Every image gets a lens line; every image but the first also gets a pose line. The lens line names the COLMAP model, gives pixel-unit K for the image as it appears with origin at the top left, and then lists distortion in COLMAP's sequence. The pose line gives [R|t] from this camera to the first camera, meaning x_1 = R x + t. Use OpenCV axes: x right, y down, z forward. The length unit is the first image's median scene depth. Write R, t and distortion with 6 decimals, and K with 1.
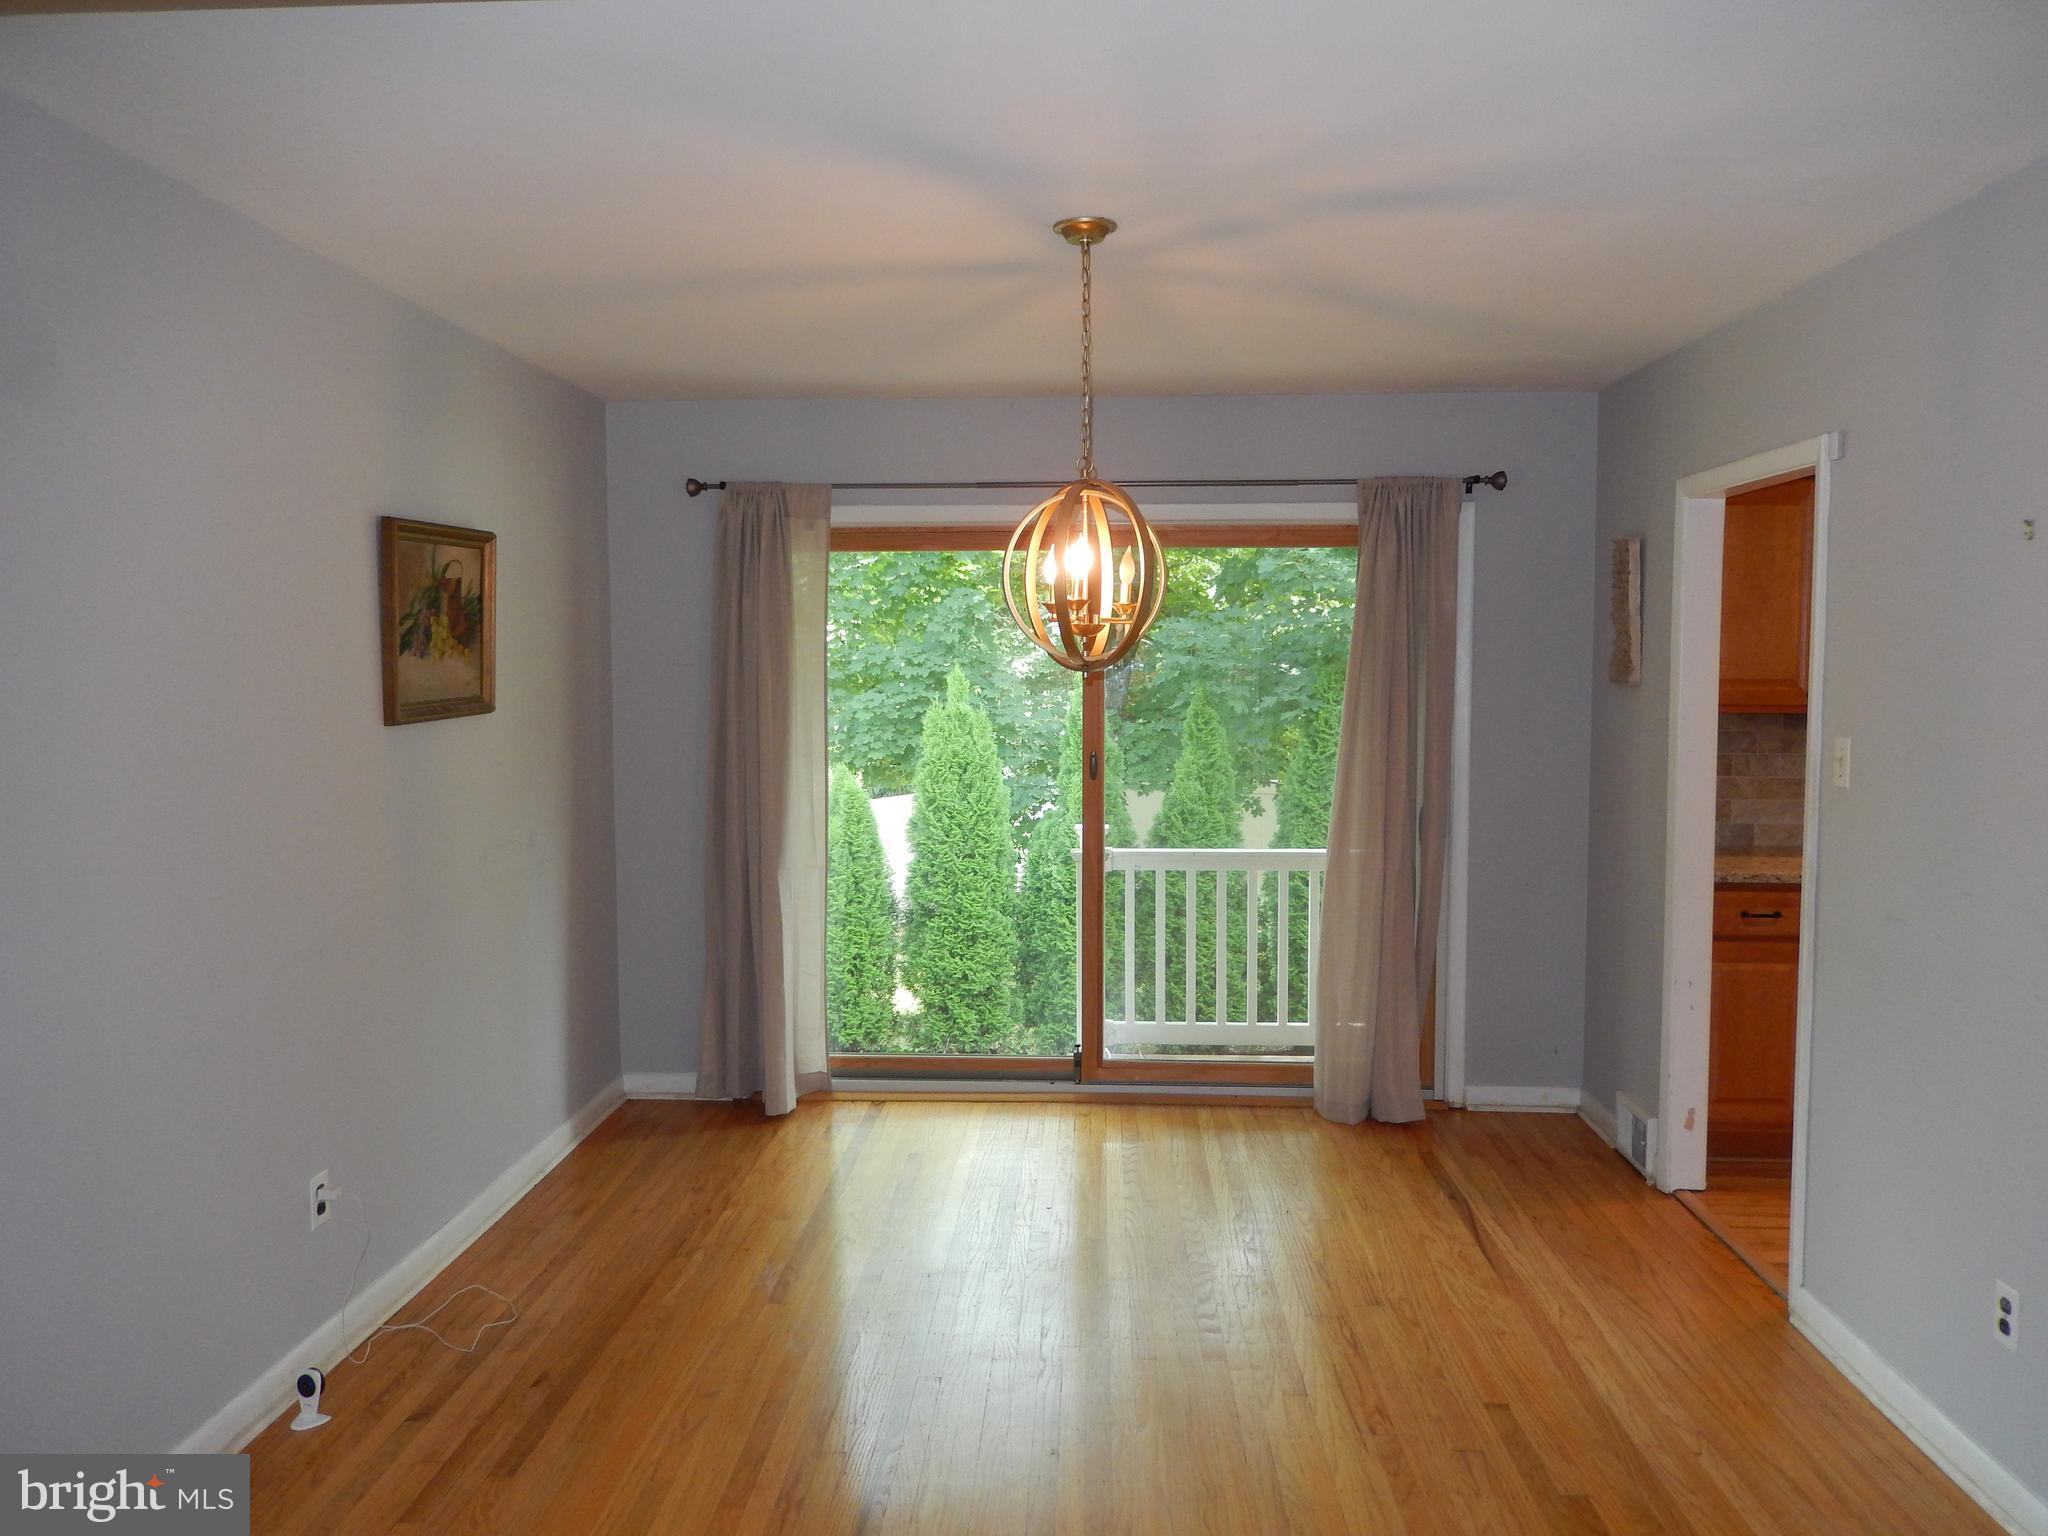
lens RADIAL K [[1521.8, 0, 1016.9], [0, 1521.8, 763.4], [0, 0, 1]] dist [-0.000009, -0.000116]
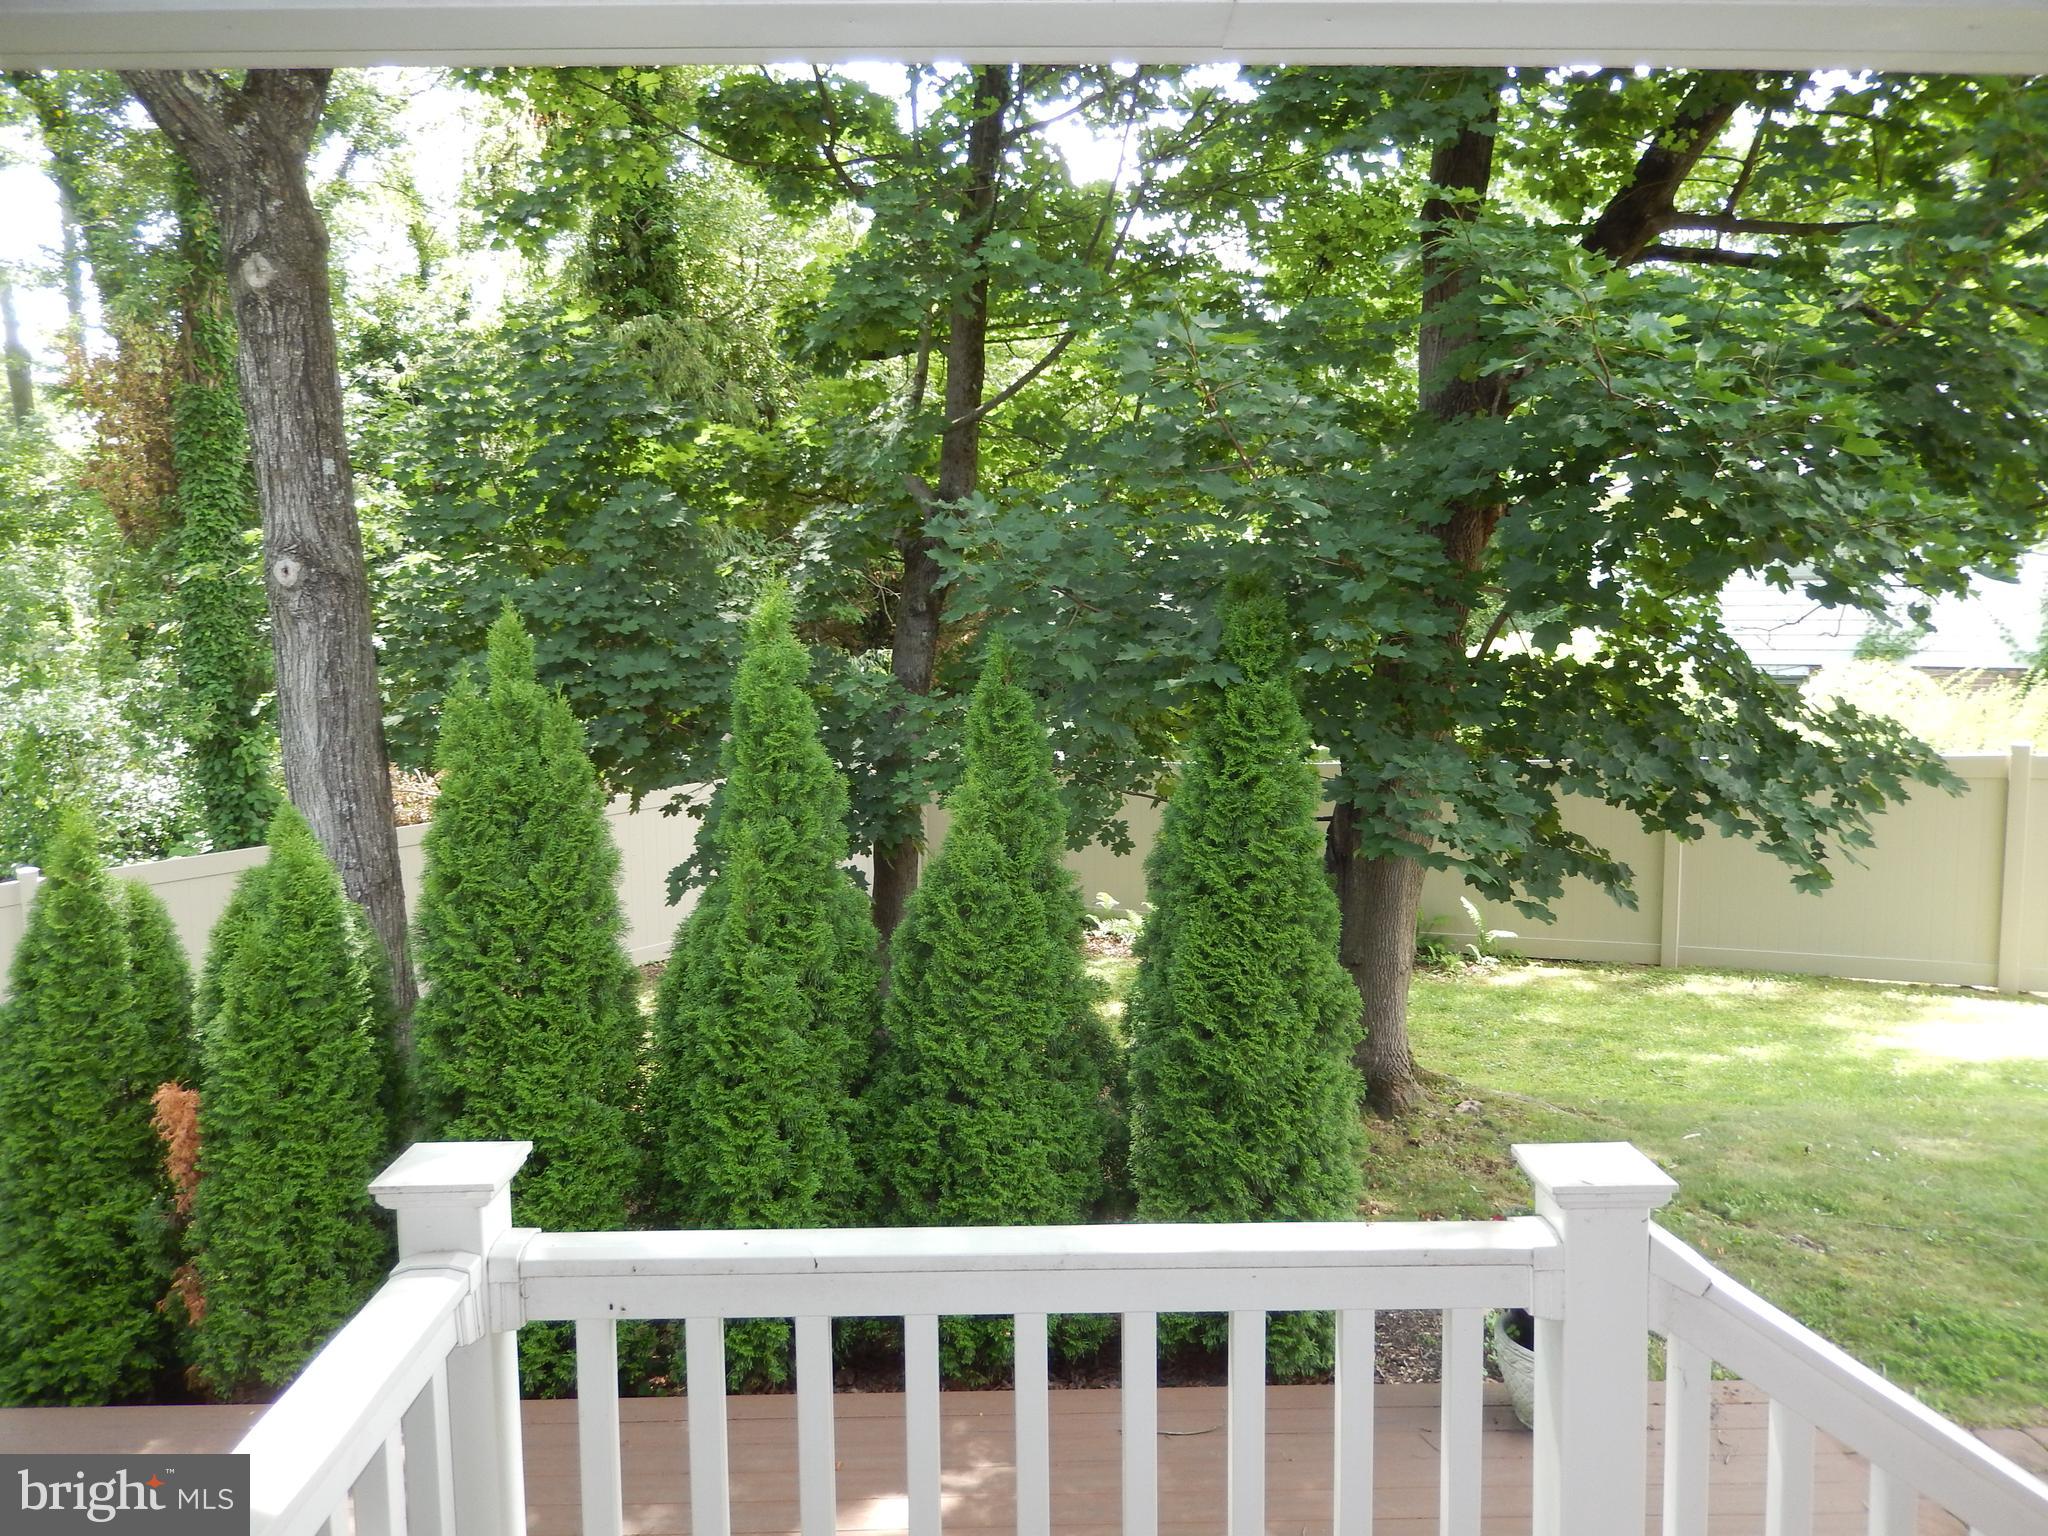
lens RADIAL K [[1521.8, 0, 1029.8], [0, 1521.8, 769.3], [0, 0, 1]] dist [-0.000009, -0.000116]
pose [[0.996948, -0.013474, 0.076899, 0.093358], [0.010343, 0.999107, 0.040973, -0.029933], [-0.077382, -0.040053, 0.996197, 0.496673]]
